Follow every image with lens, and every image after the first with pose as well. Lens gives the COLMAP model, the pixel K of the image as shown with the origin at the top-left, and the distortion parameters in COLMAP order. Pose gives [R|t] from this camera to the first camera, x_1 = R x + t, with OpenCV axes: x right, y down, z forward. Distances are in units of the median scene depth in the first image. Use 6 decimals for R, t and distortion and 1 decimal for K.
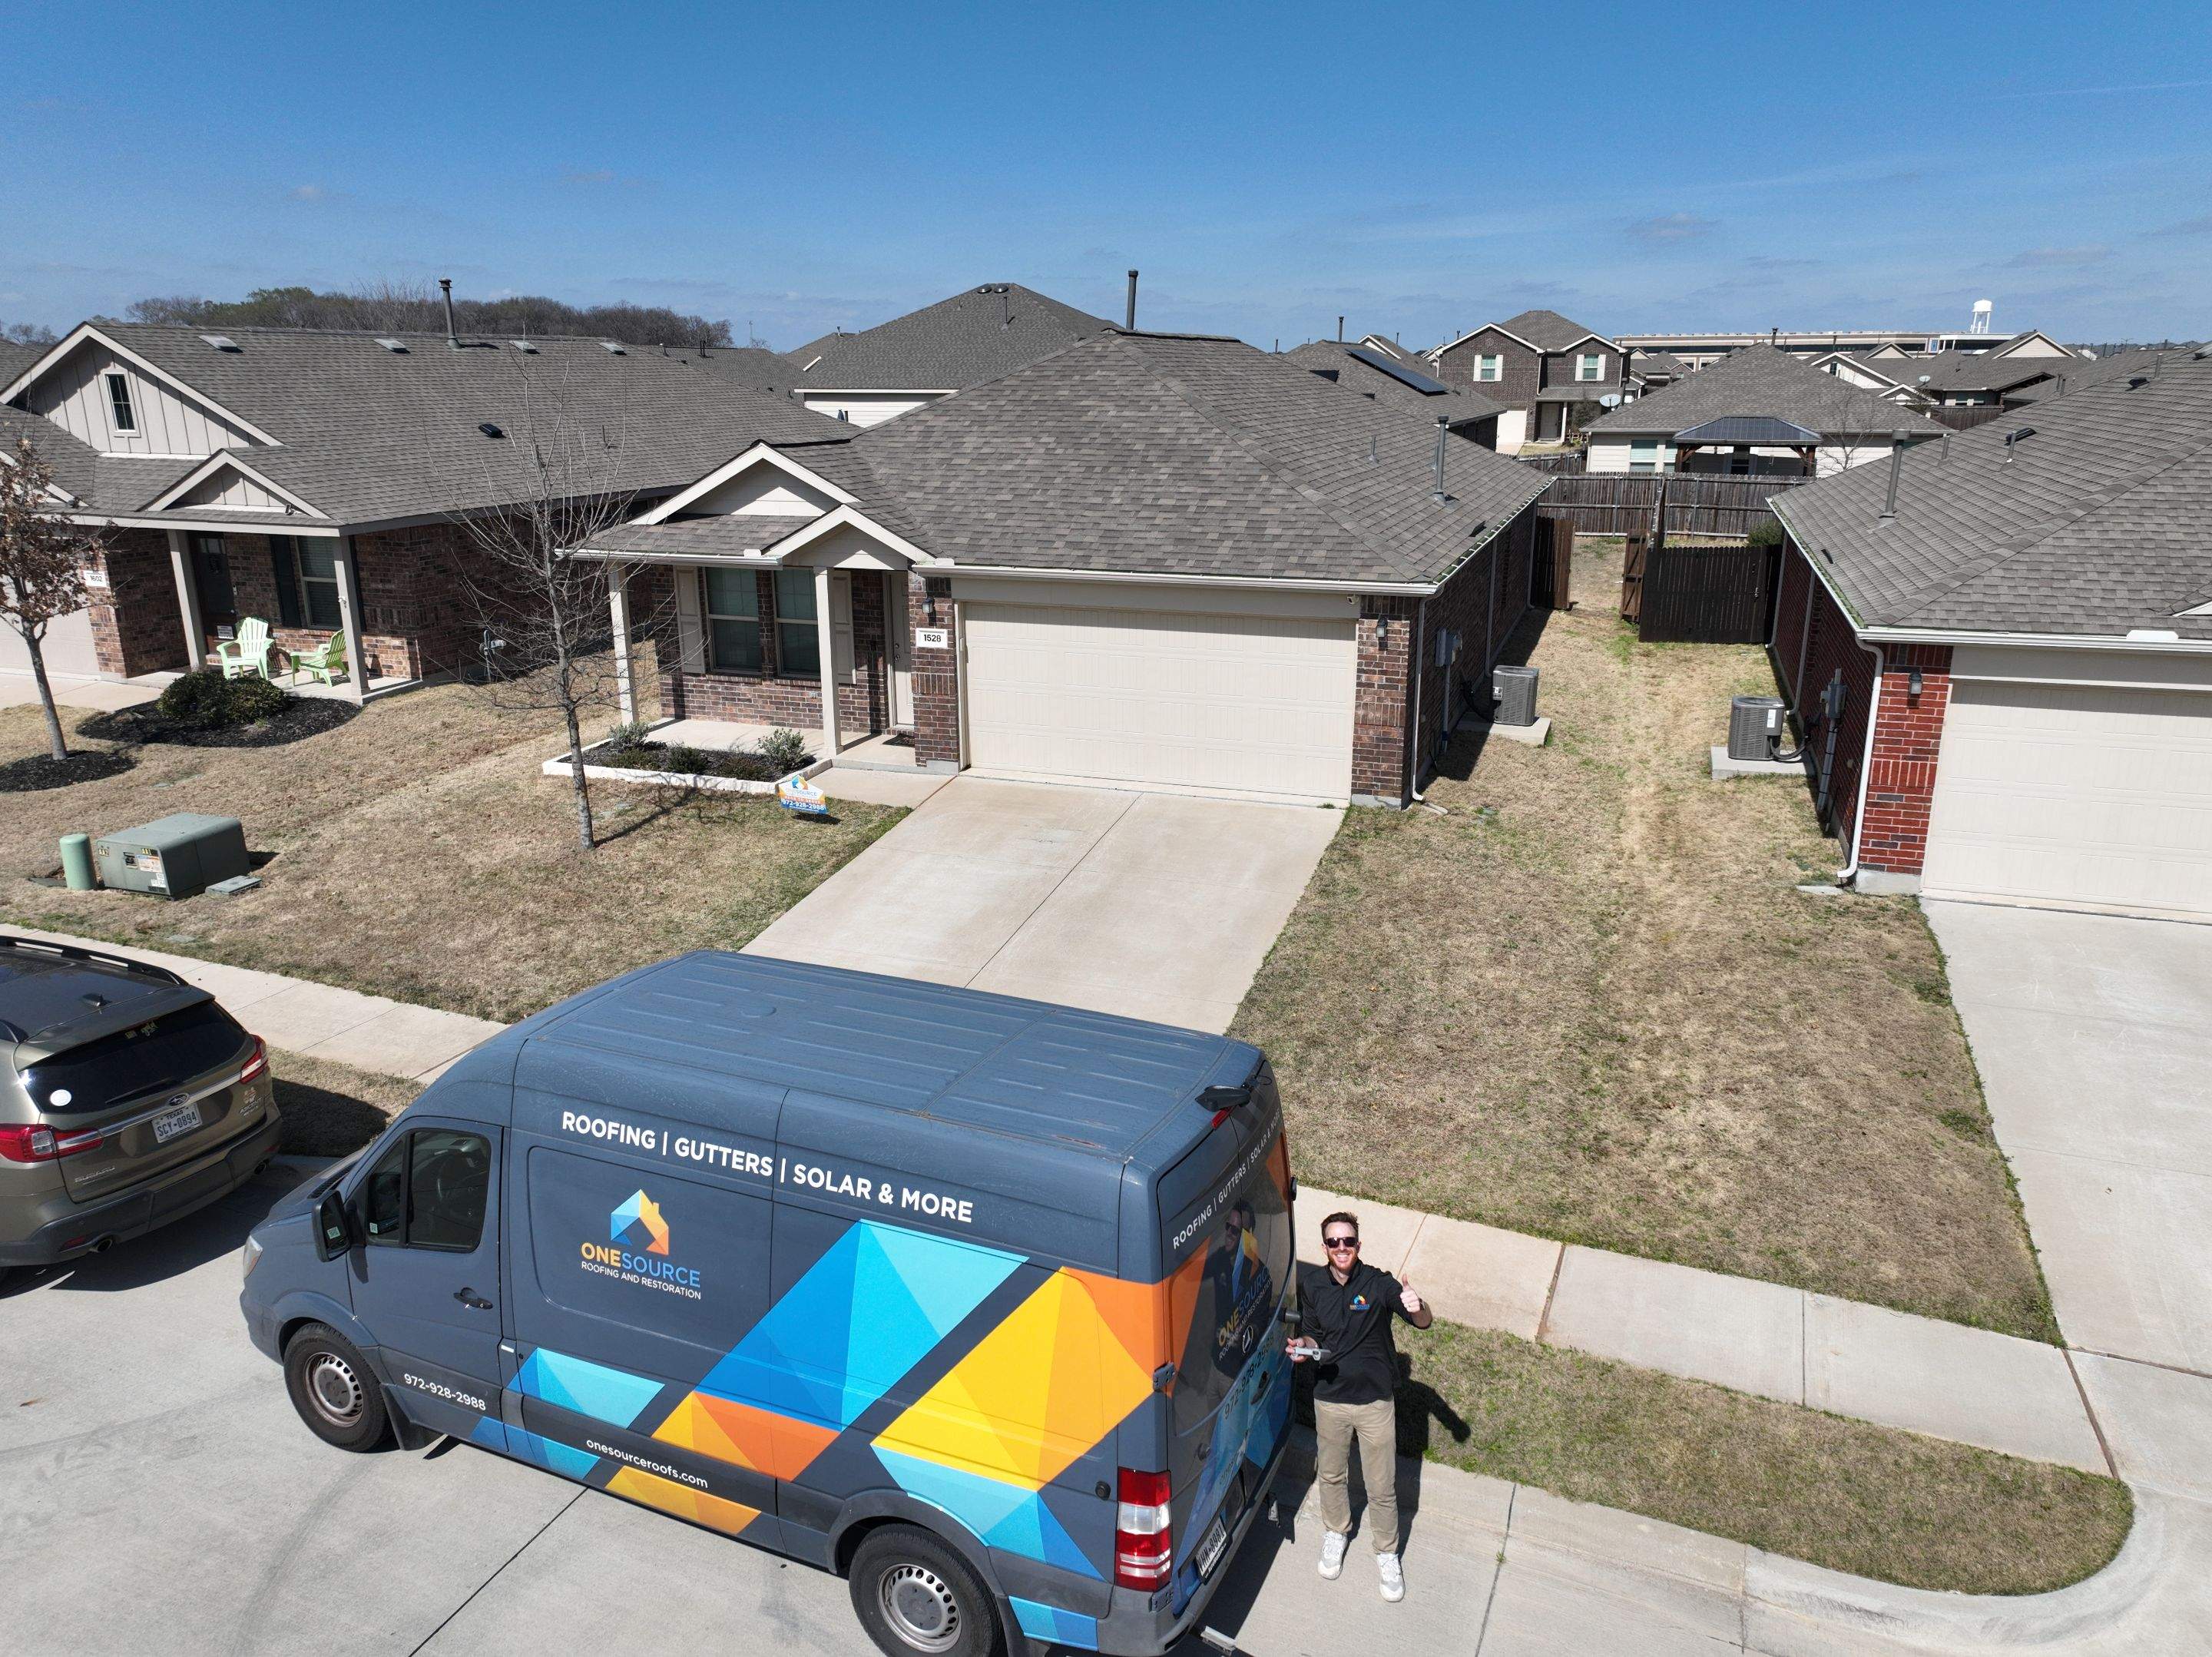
lens RADIAL K [[1539.9, 0, 1100.4], [0, 1539.9, 831.8], [0, 0, 1]] dist [-0.007708, 0.026818]
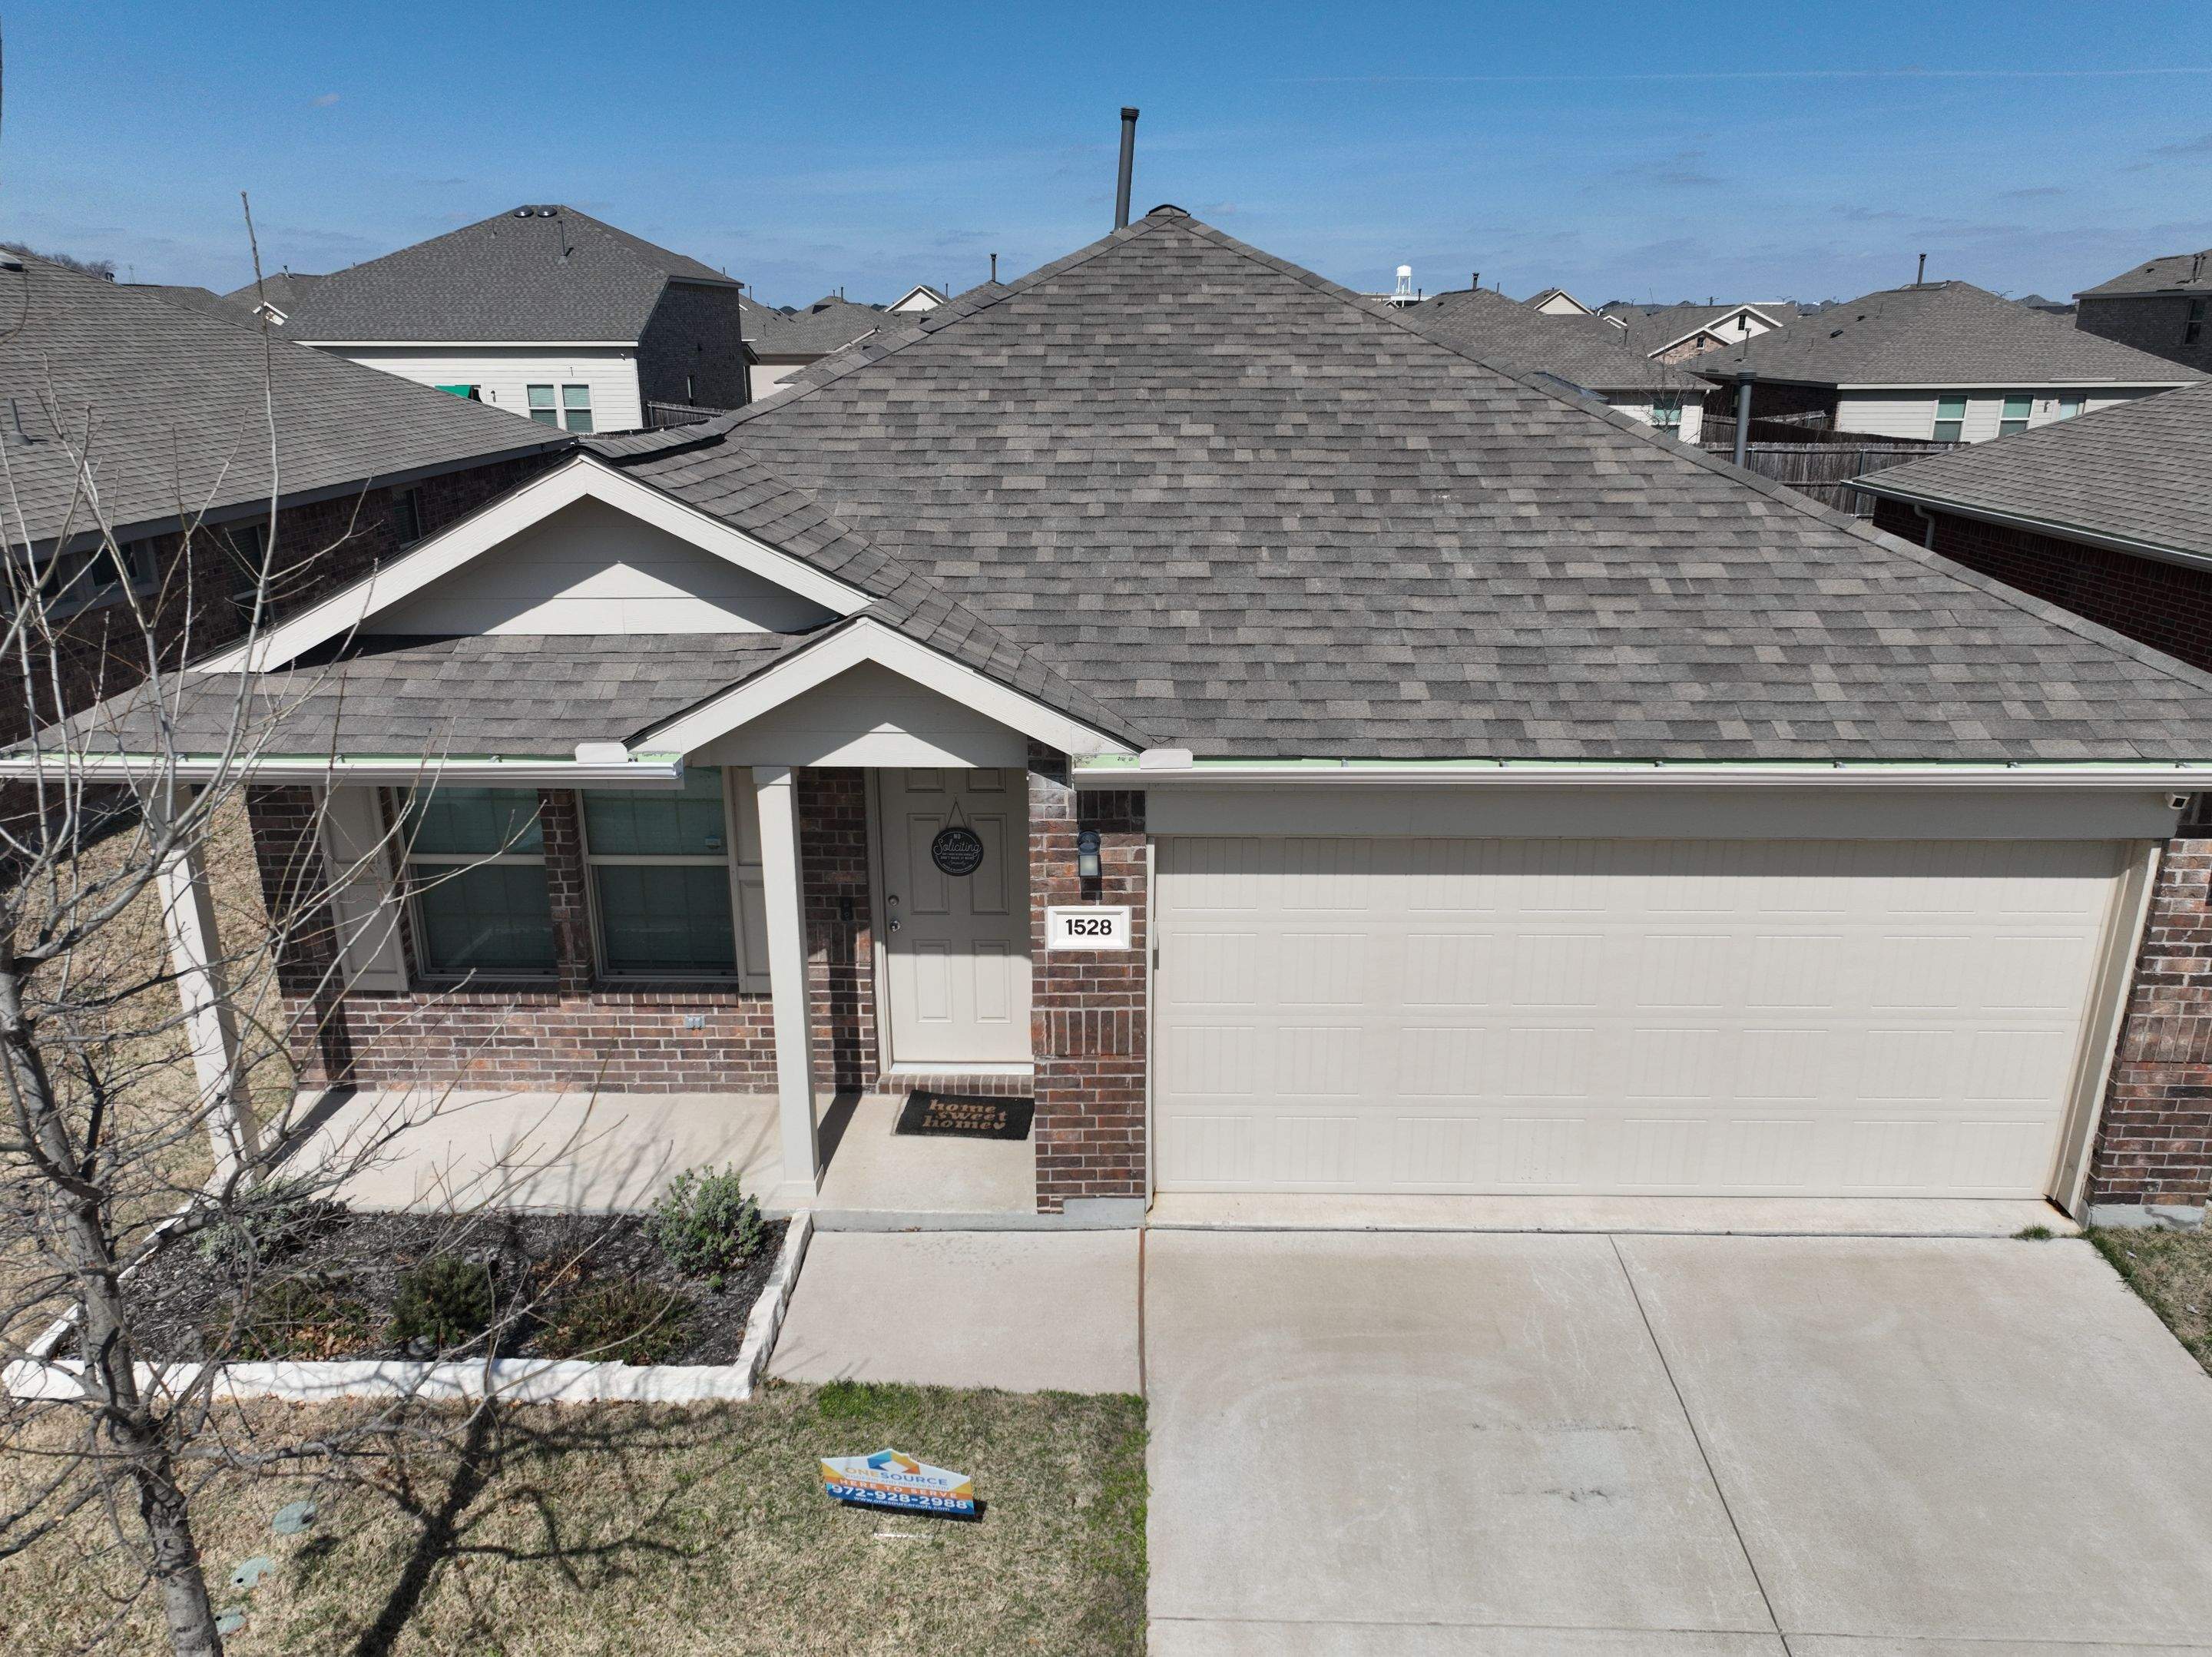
lens RADIAL K [[1539.9, 0, 1111.8], [0, 1539.9, 827.1], [0, 0, 1]] dist [-0.007708, 0.026818]
pose [[0.947375, -0.096374, 0.305276, -0.221224], [0.089389, 0.995316, 0.036813, -0.163650], [-0.307394, -0.007588, 0.951552, 0.598529]]
